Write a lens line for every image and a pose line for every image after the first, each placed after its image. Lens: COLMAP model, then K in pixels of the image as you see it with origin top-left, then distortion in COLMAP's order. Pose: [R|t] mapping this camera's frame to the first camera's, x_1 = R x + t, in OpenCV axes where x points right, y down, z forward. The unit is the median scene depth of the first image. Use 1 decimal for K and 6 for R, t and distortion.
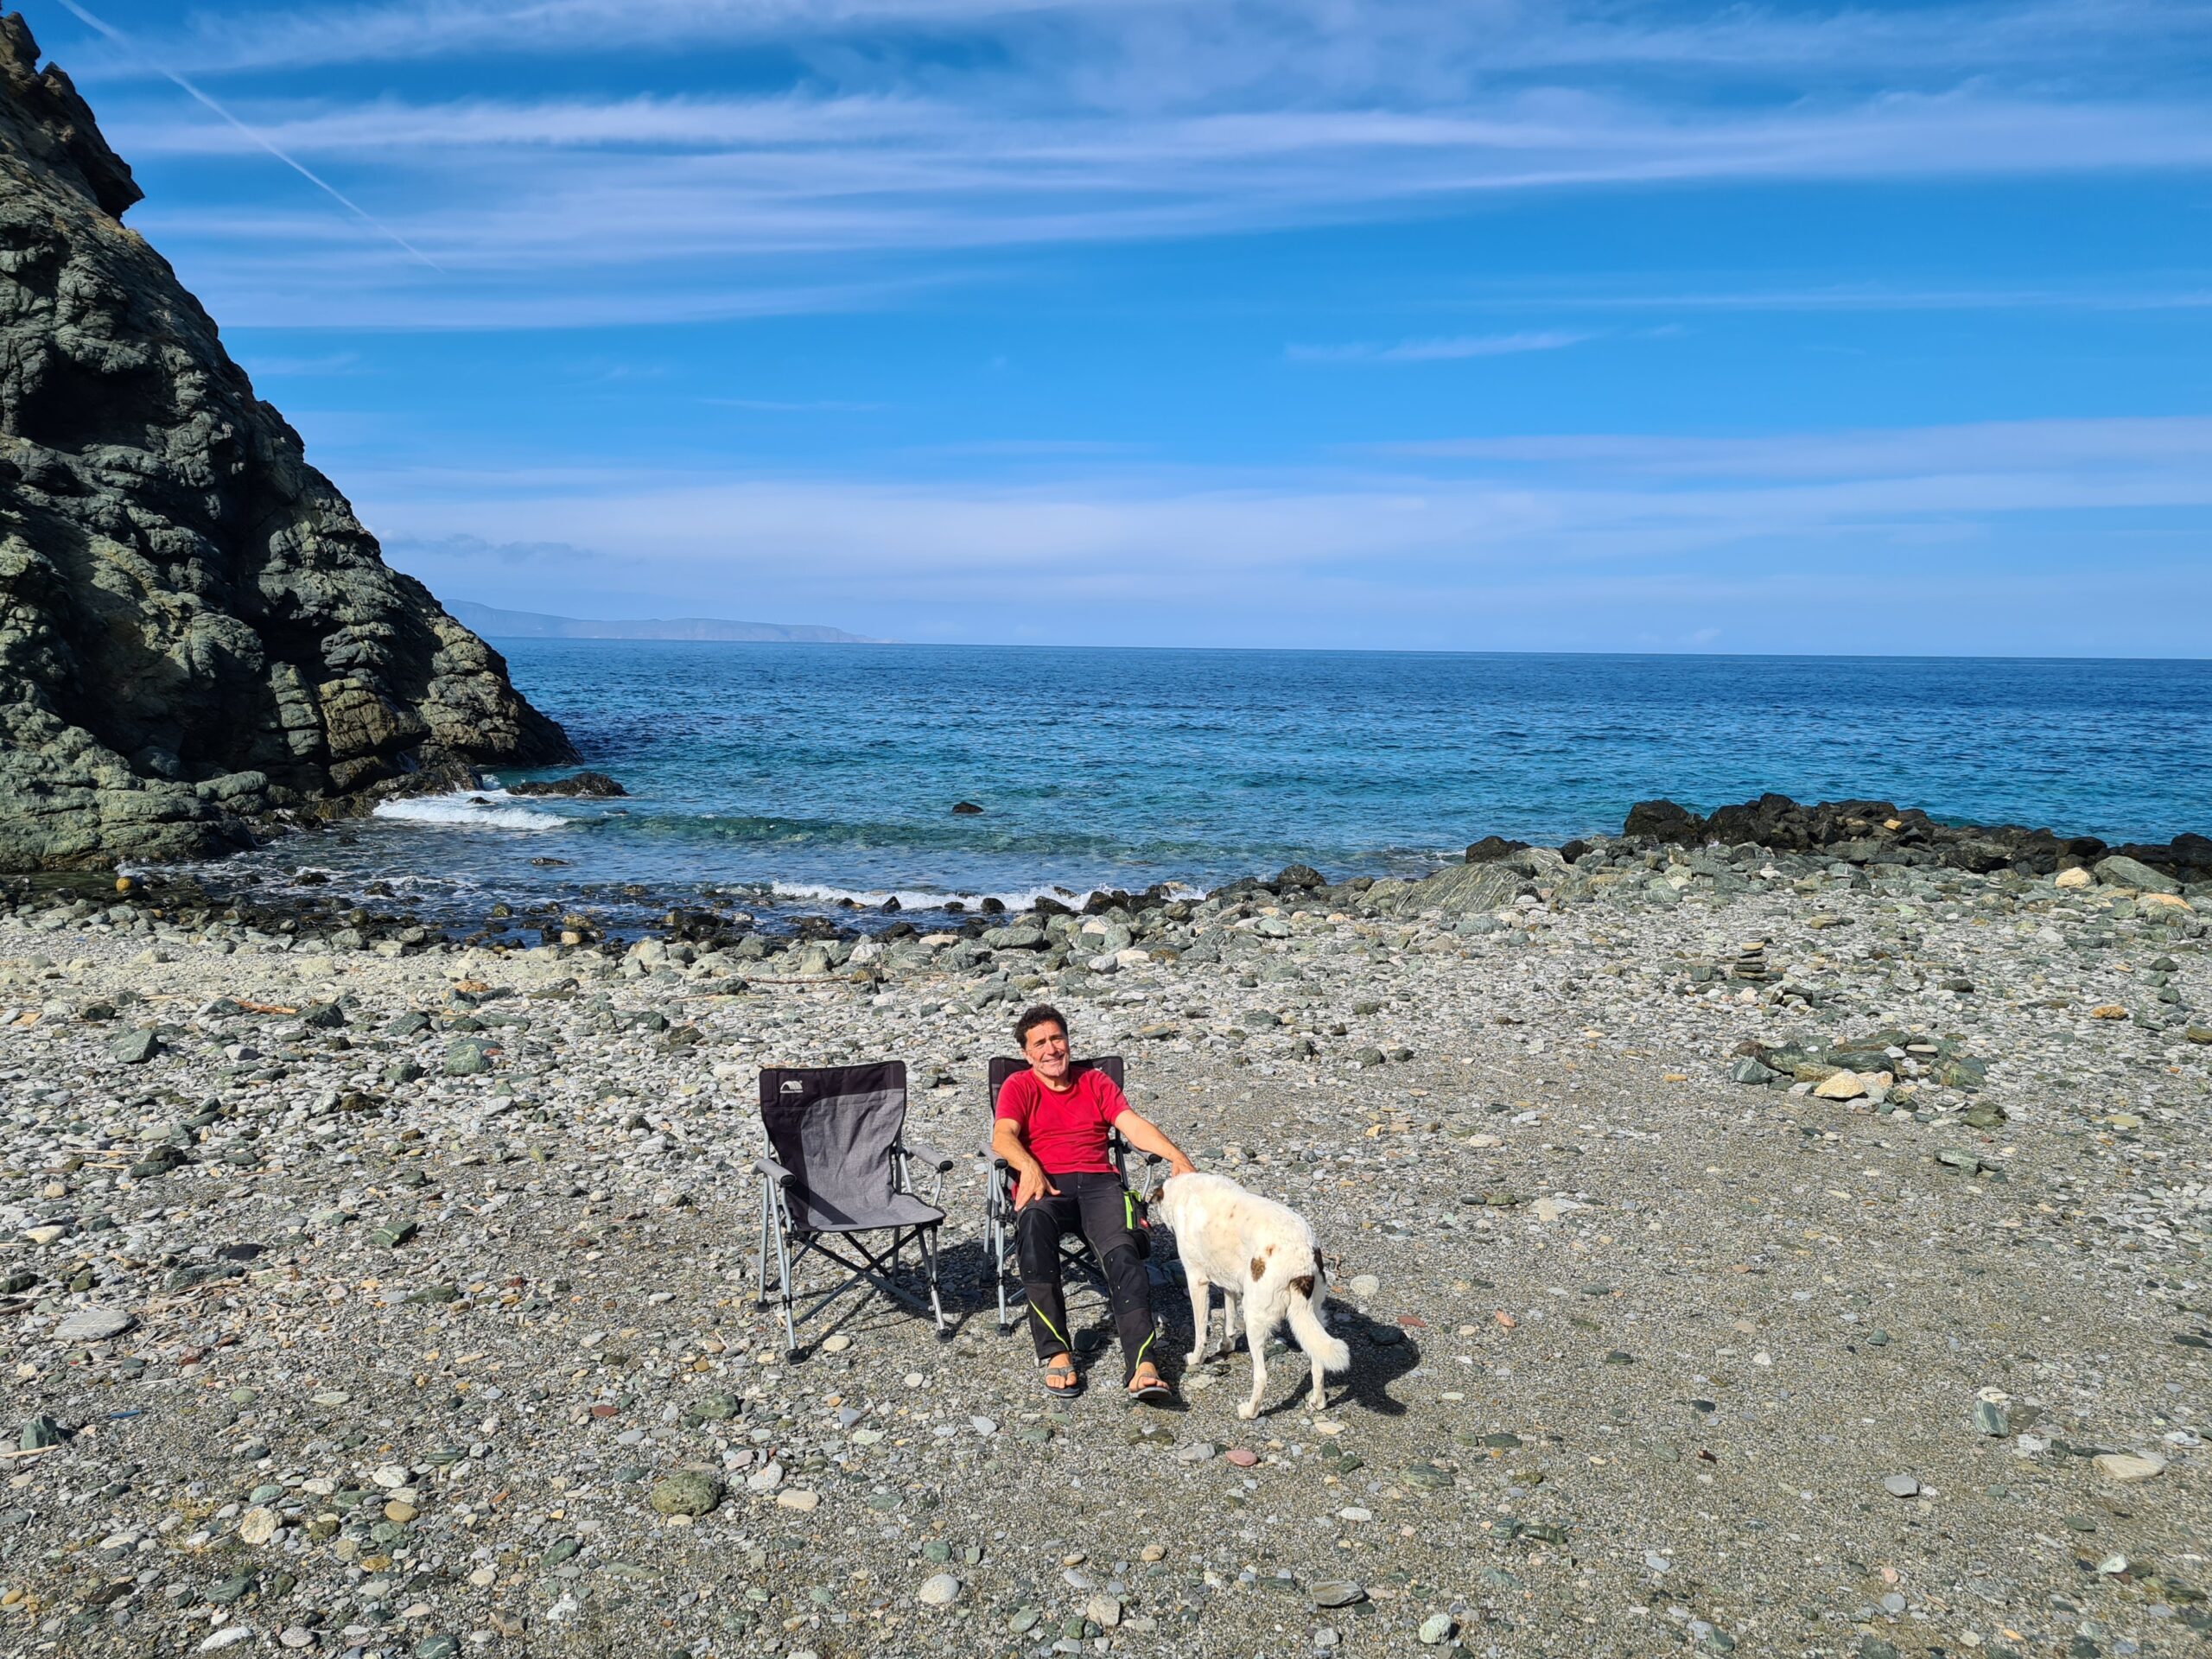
lens RADIAL K [[1670.4, 0, 1103.0], [0, 1670.4, 841.7], [0, 0, 1]] dist [0.033601, -0.009861]
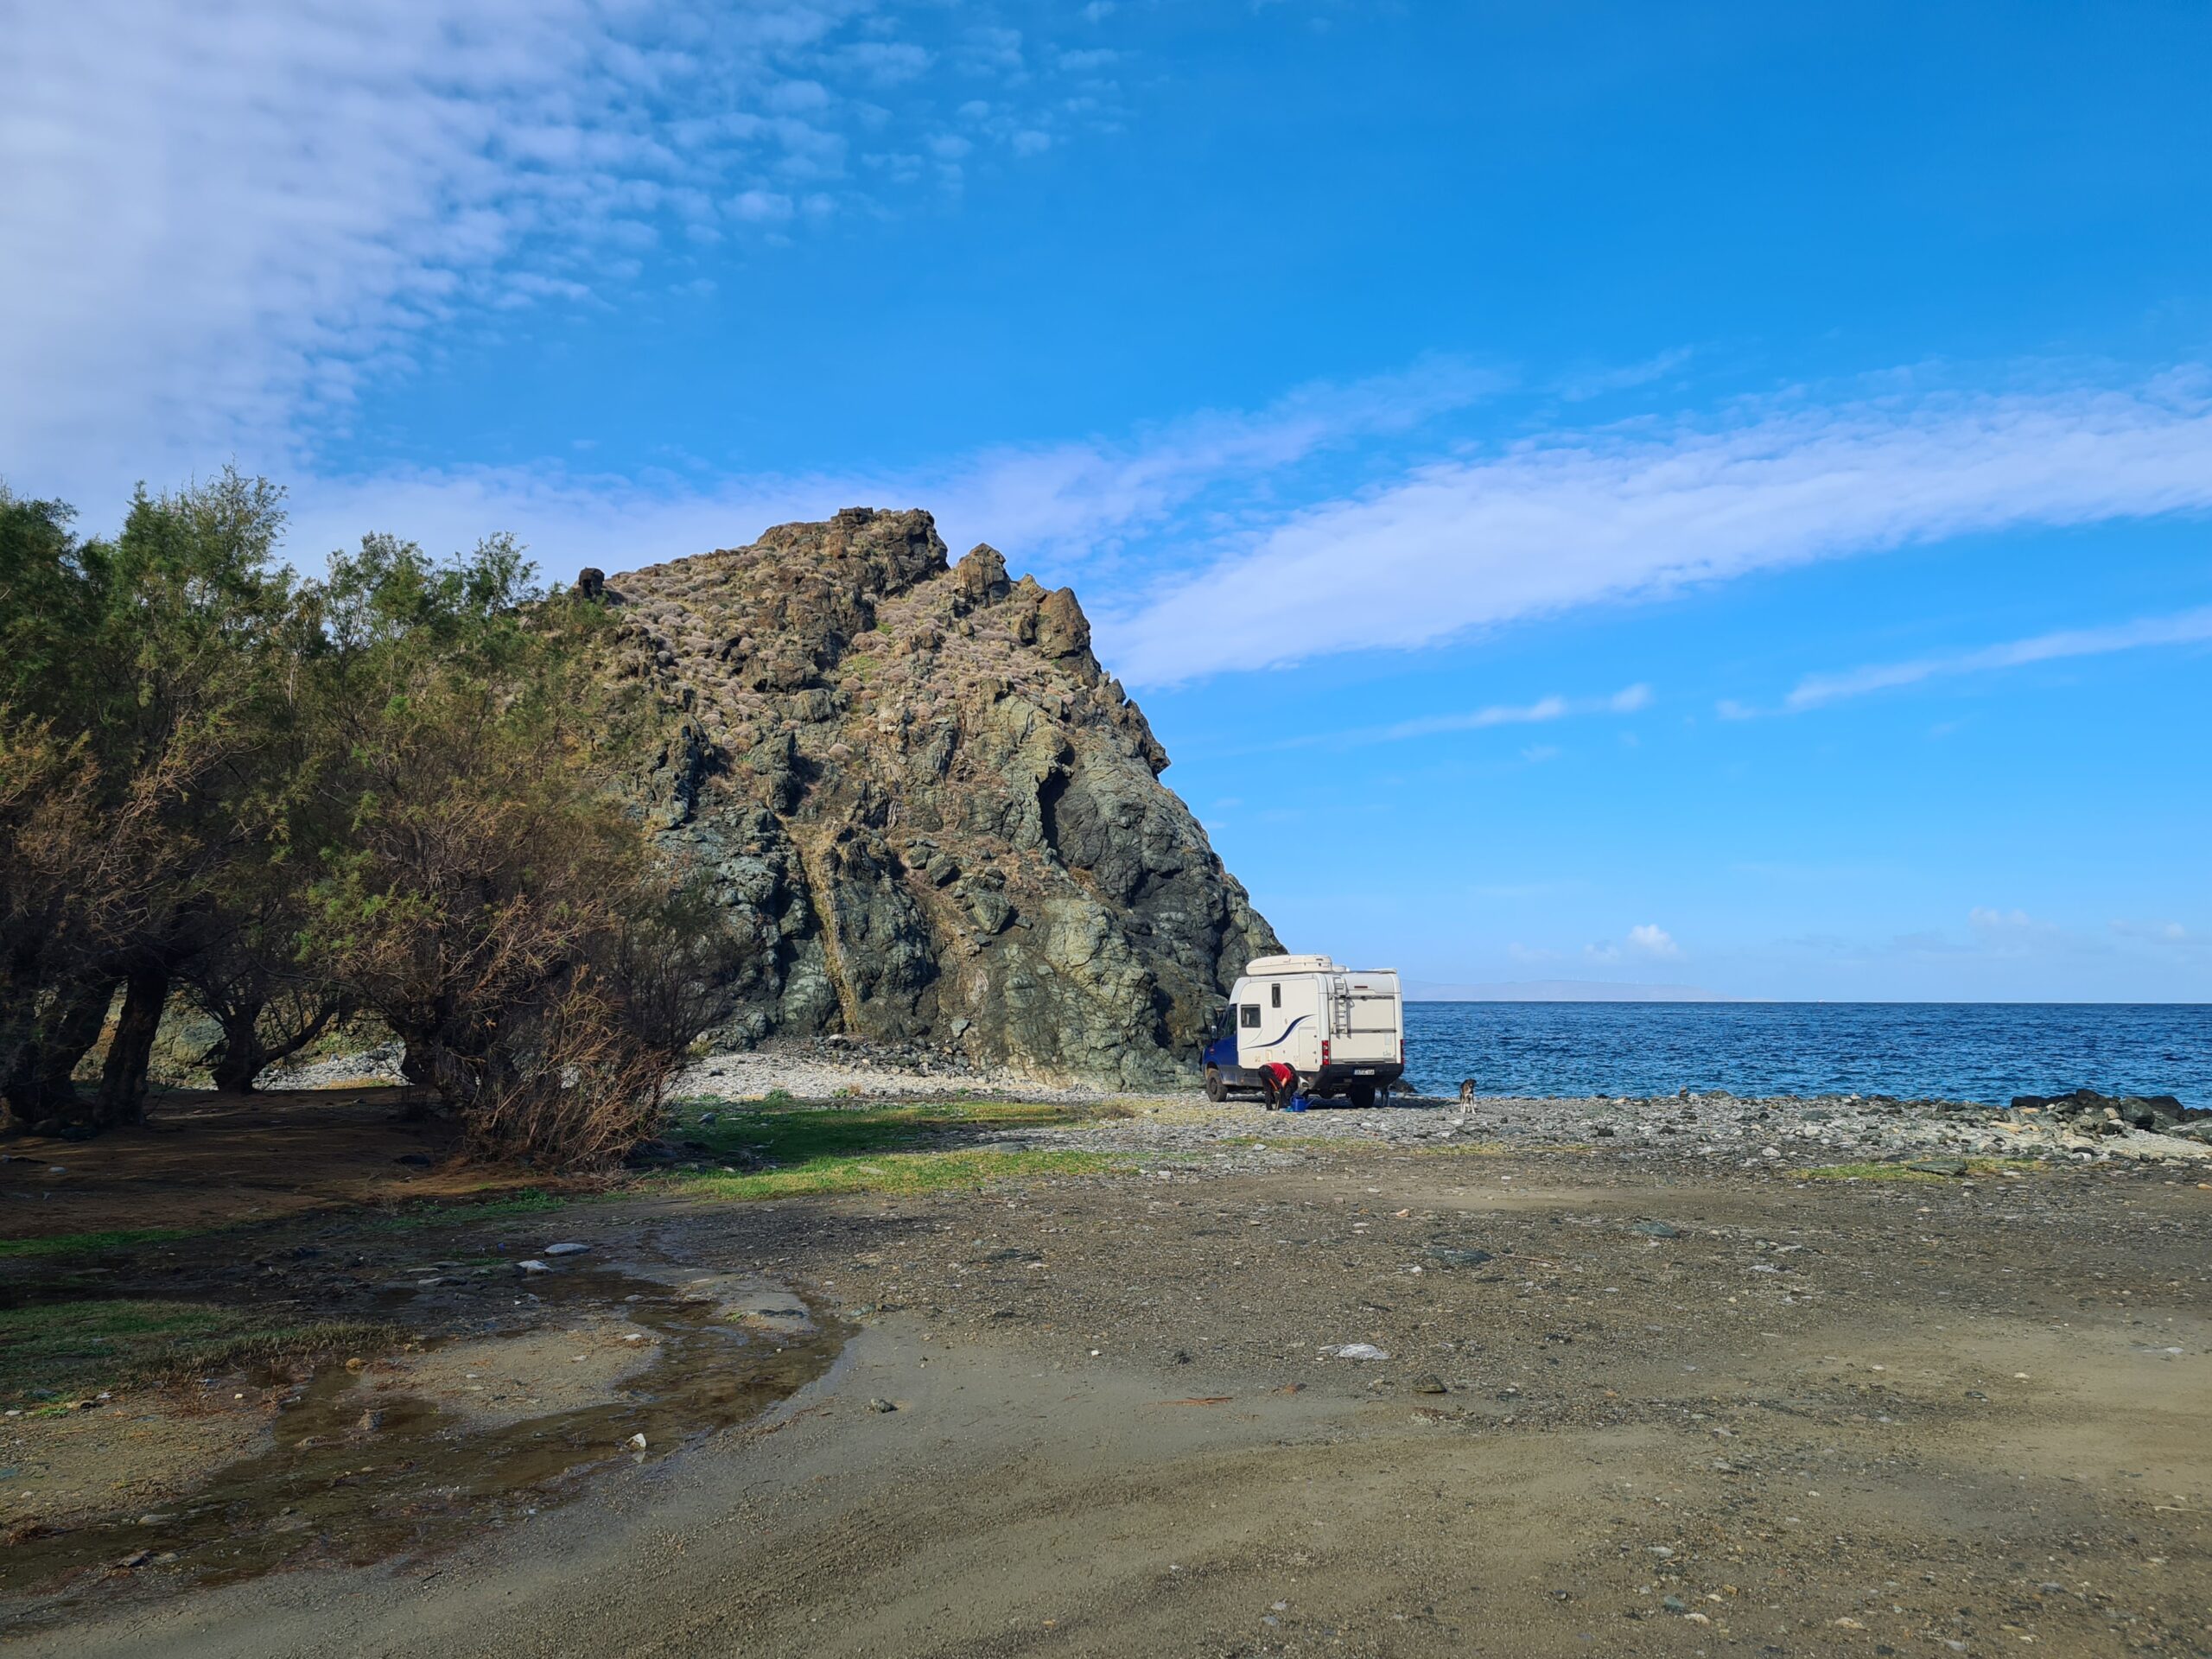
lens RADIAL K [[1670.4, 0, 1108.6], [0, 1670.4, 834.8], [0, 0, 1]] dist [0.033601, -0.009861]
pose [[0.880954, -0.062200, -0.469097, 0.262029], [-0.040672, 0.977702, -0.206021, 0.080526], [0.471451, 0.200574, 0.858780, -0.688729]]
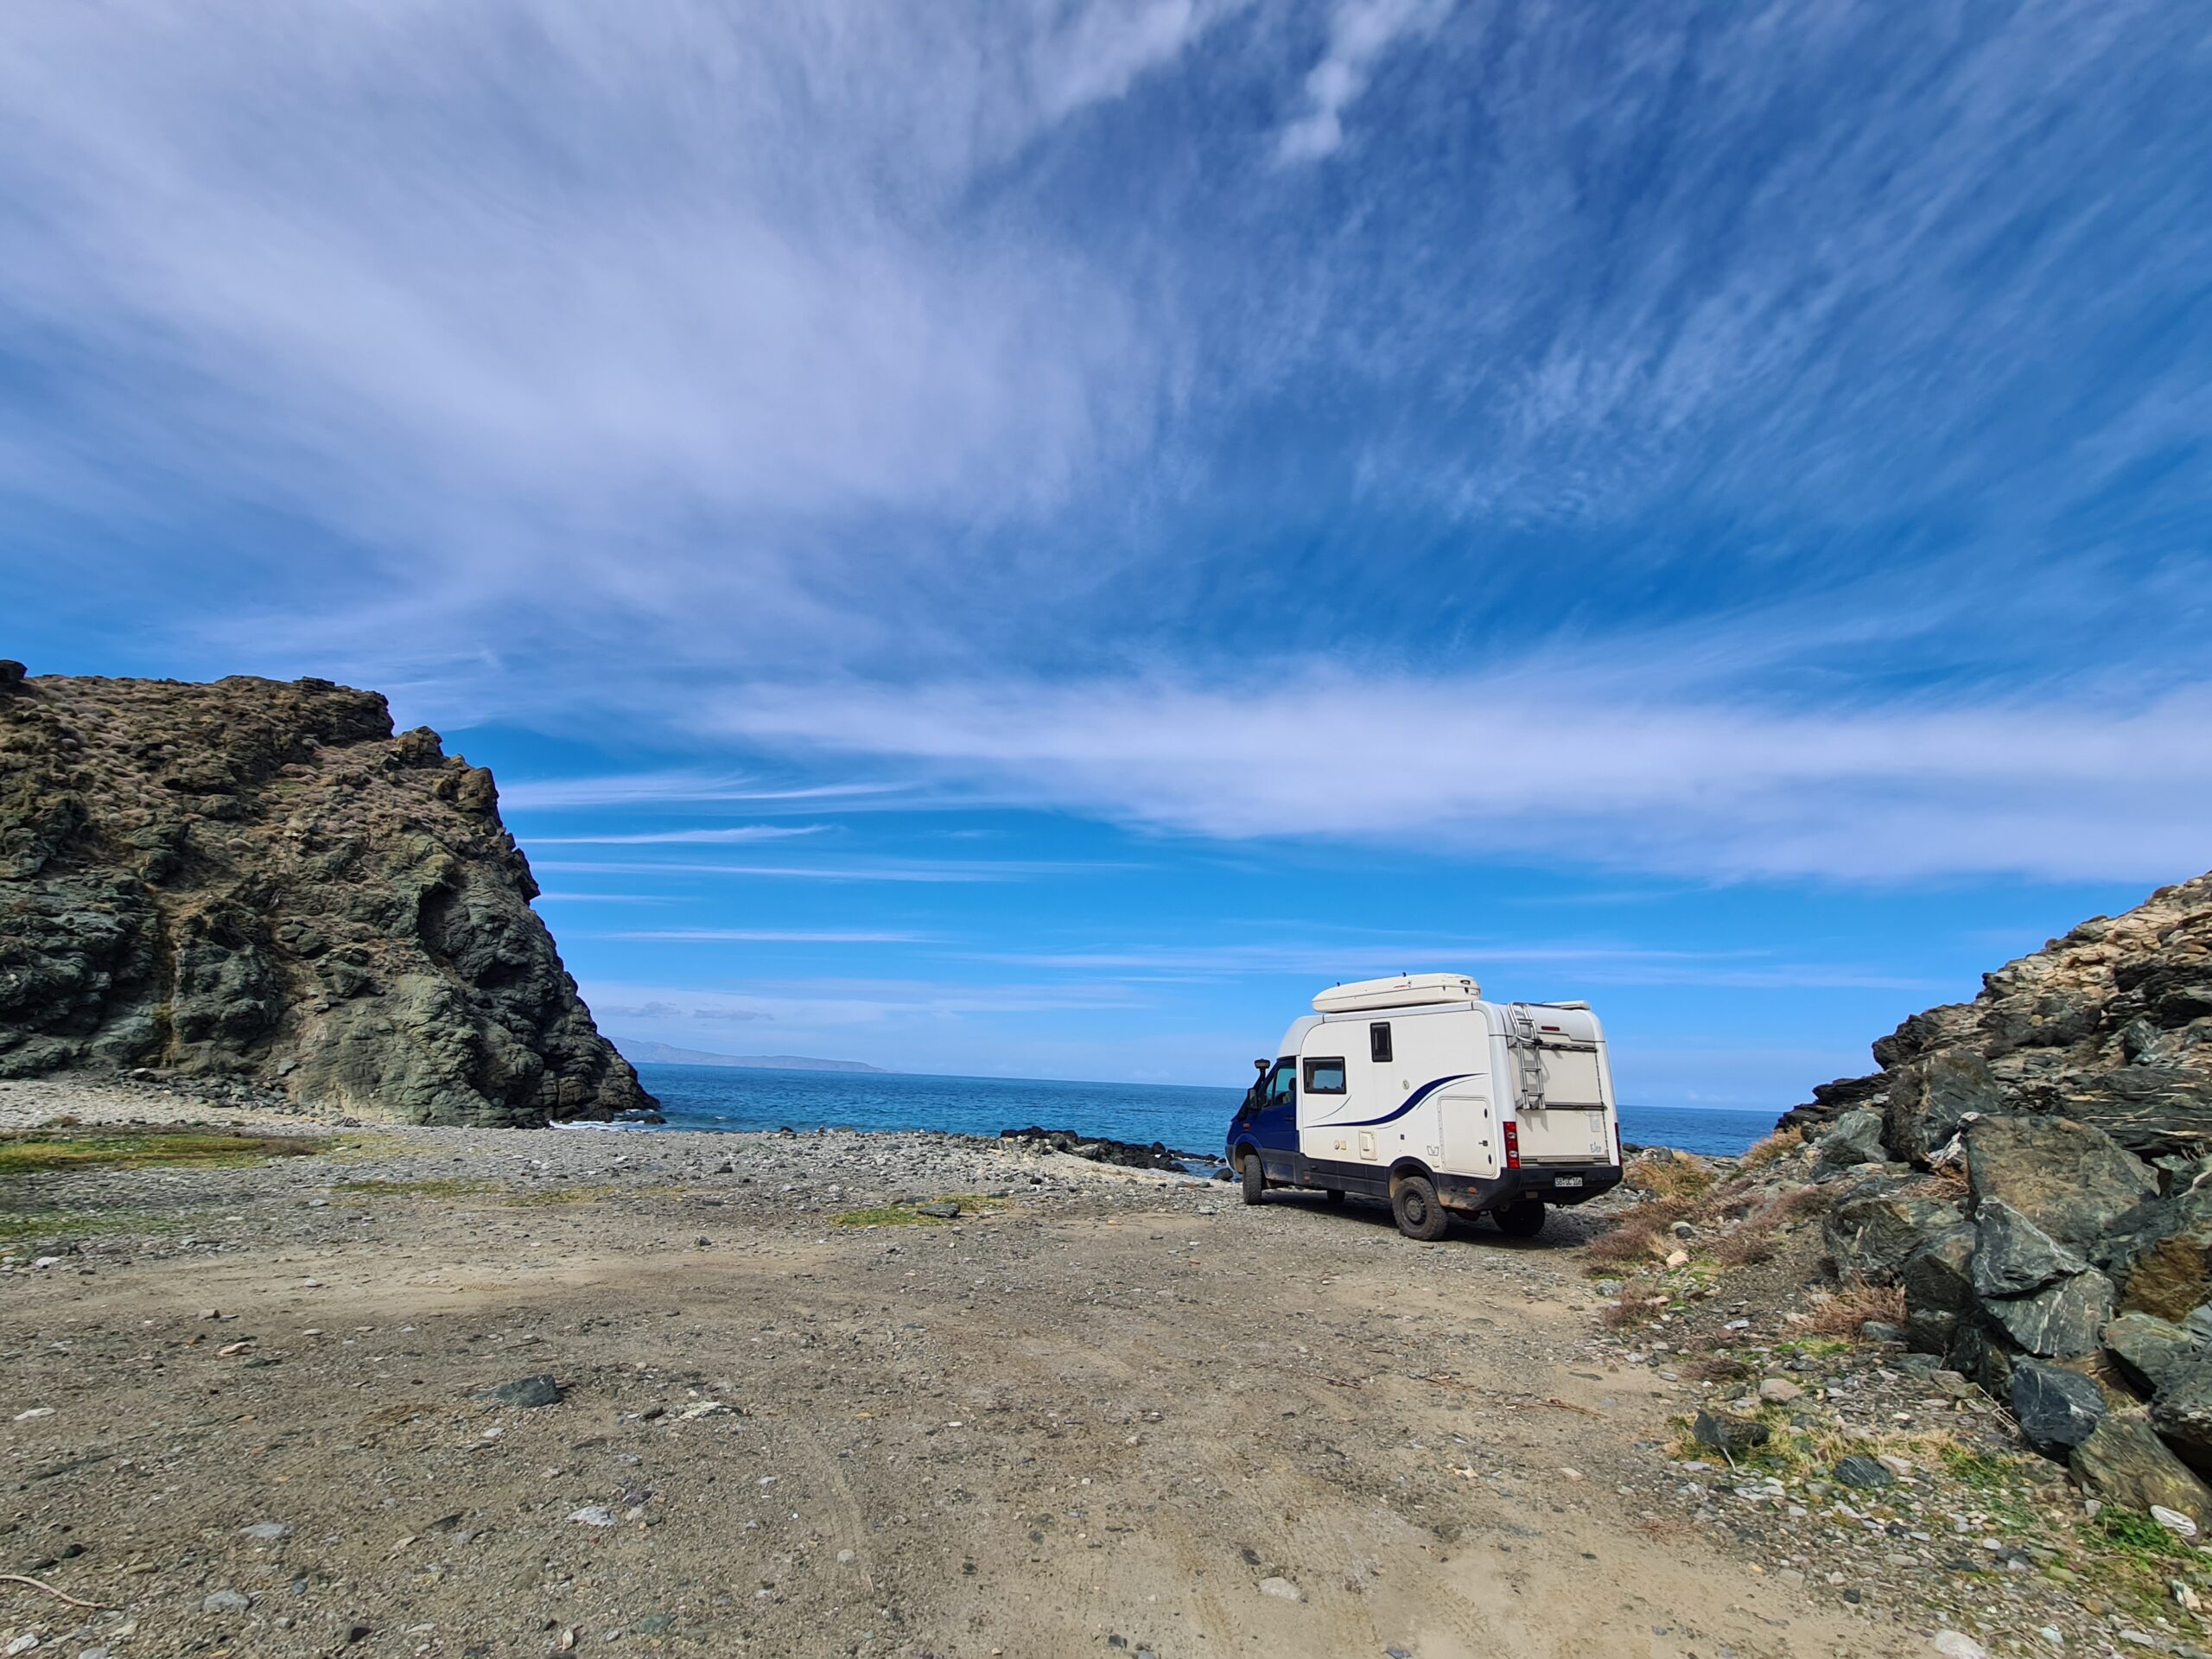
lens RADIAL K [[890.4, 0, 1094.7], [0, 890.4, 833.1], [0, 0, 1]] dist [-0.002299, -0.000404]
pose [[0.996052, 0.049664, 0.073580, 0.268003], [-0.018422, 0.926460, -0.375943, 0.063043], [-0.086840, 0.373103, 0.923717, -0.551573]]
